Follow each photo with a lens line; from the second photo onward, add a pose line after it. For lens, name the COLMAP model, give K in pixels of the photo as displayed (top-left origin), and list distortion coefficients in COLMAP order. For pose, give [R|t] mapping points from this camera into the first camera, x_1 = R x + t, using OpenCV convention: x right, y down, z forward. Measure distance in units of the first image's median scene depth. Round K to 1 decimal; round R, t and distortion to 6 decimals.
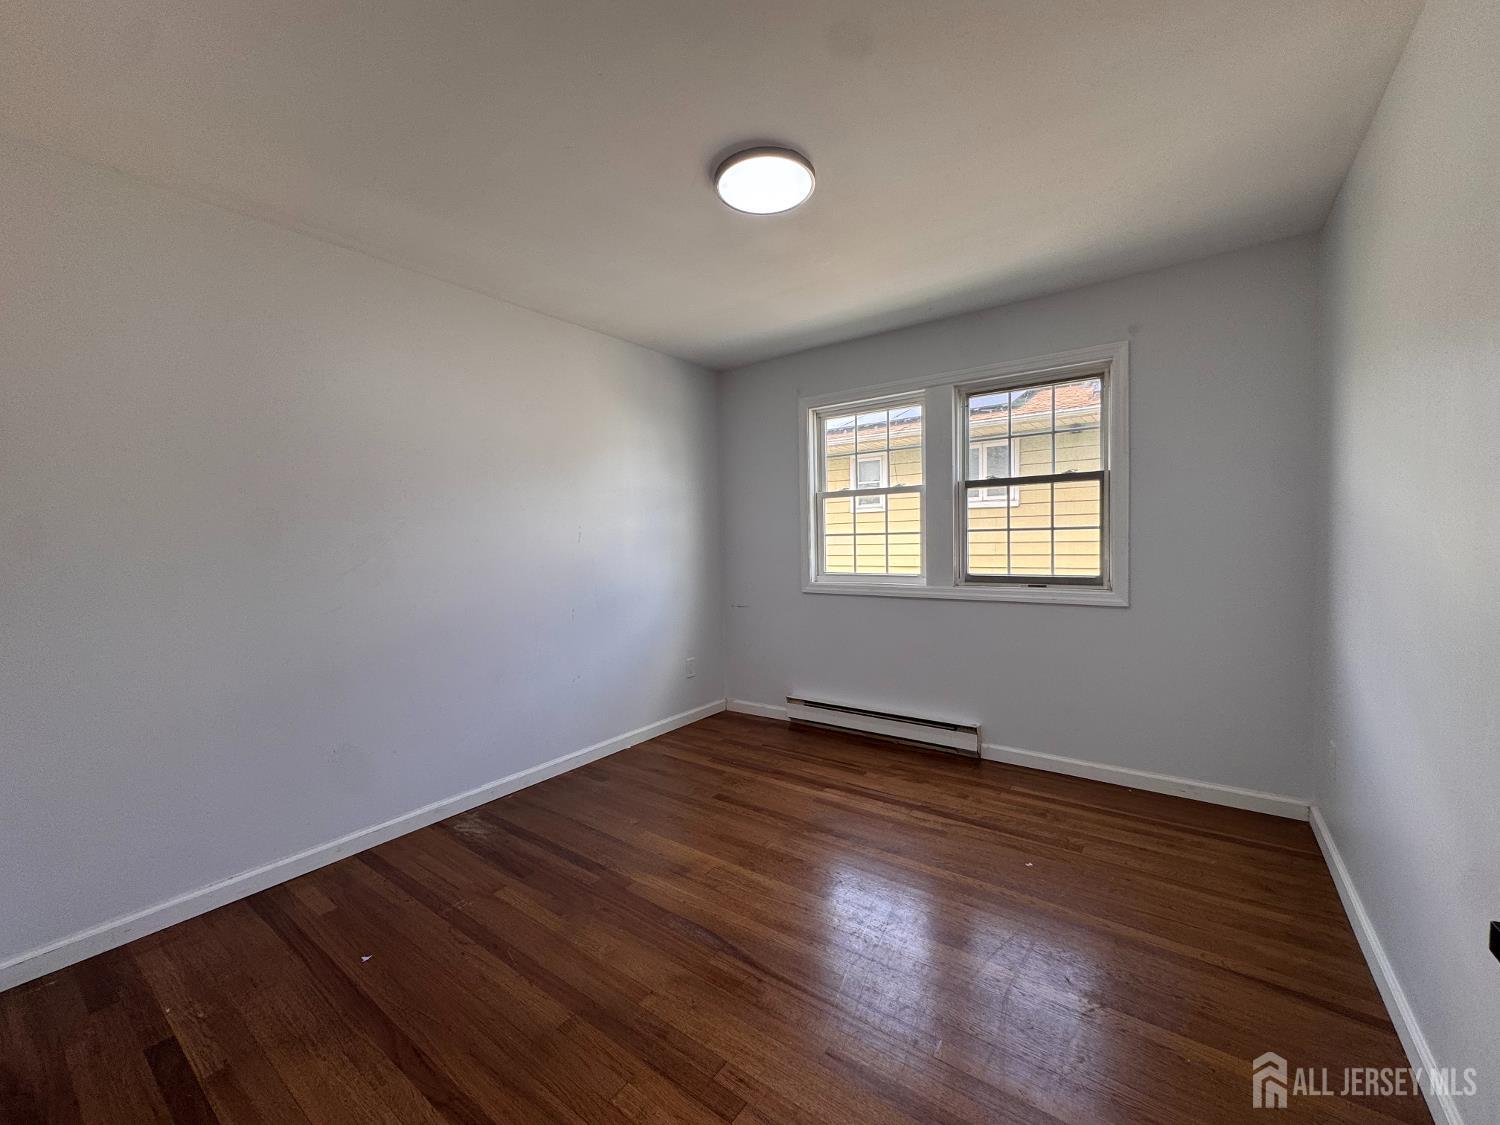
lens RADIAL K [[600.4, 0, 750.4], [0, 600.4, 560.2], [0, 0, 1]] dist [-0.002741, 0.000024]
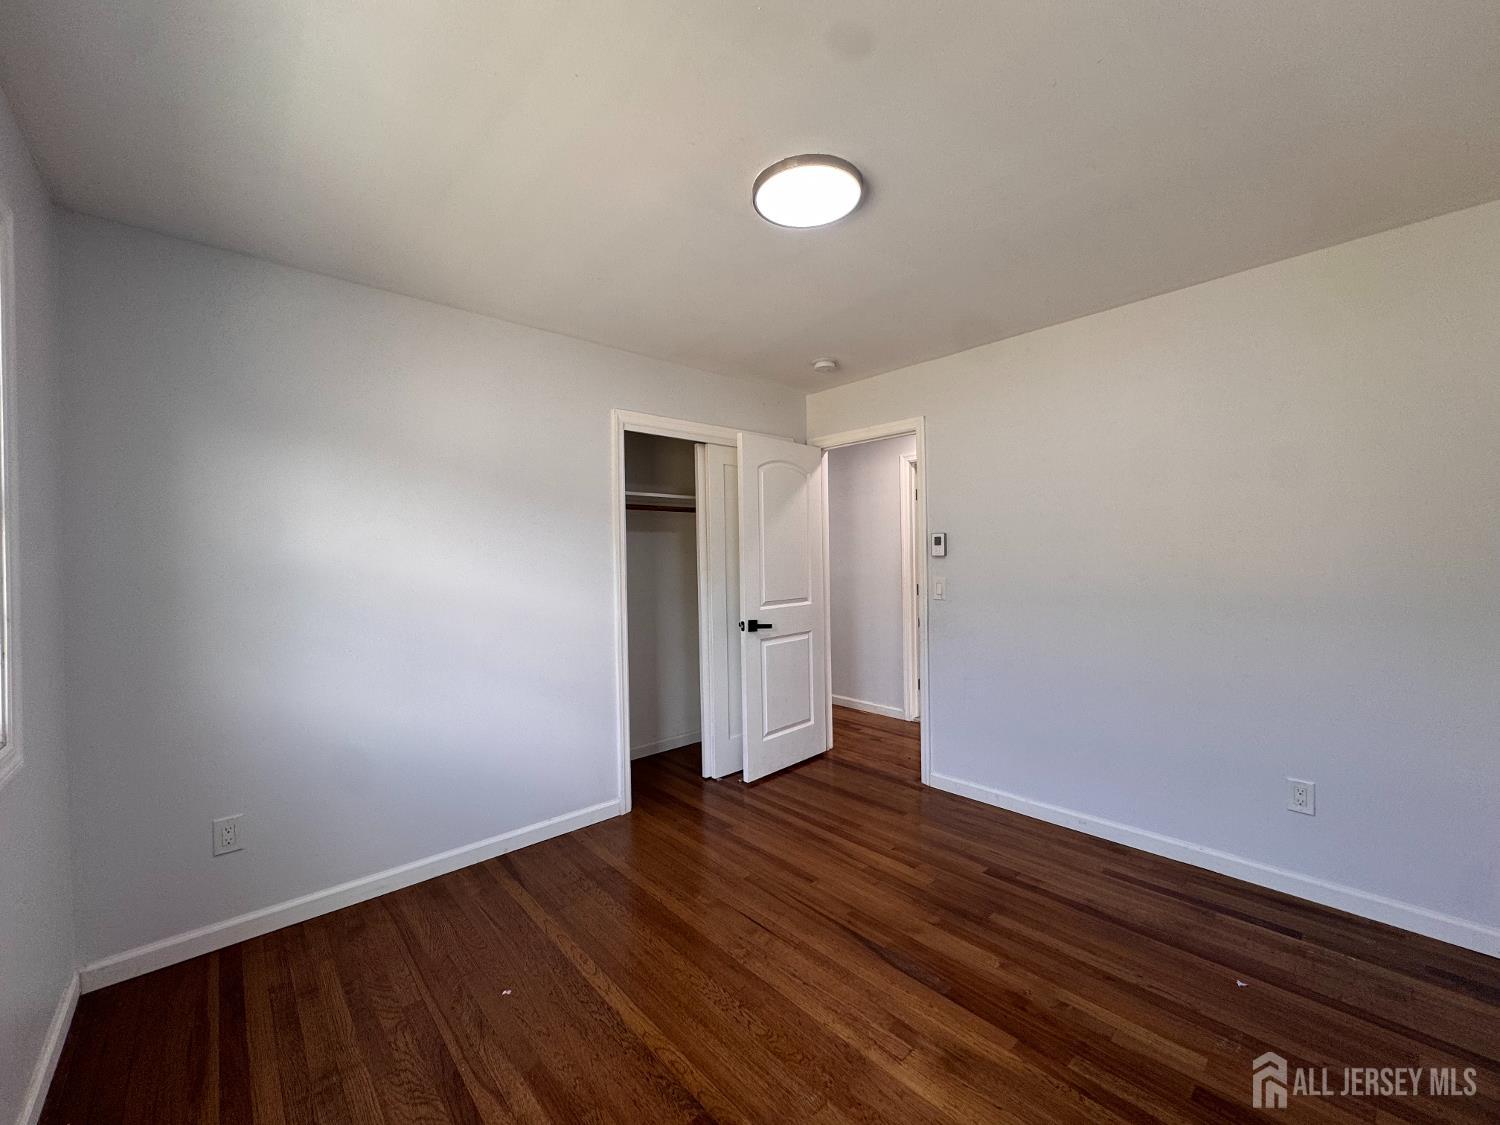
lens RADIAL K [[600.4, 0, 750.4], [0, 600.4, 560.2], [0, 0, 1]] dist [-0.002741, 0.000024]
pose [[-0.978783, 0.038337, 0.201283, -0.051869], [0.046080, 0.998362, 0.033924, -0.100126], [-0.199653, 0.042480, -0.978945, 1.780760]]
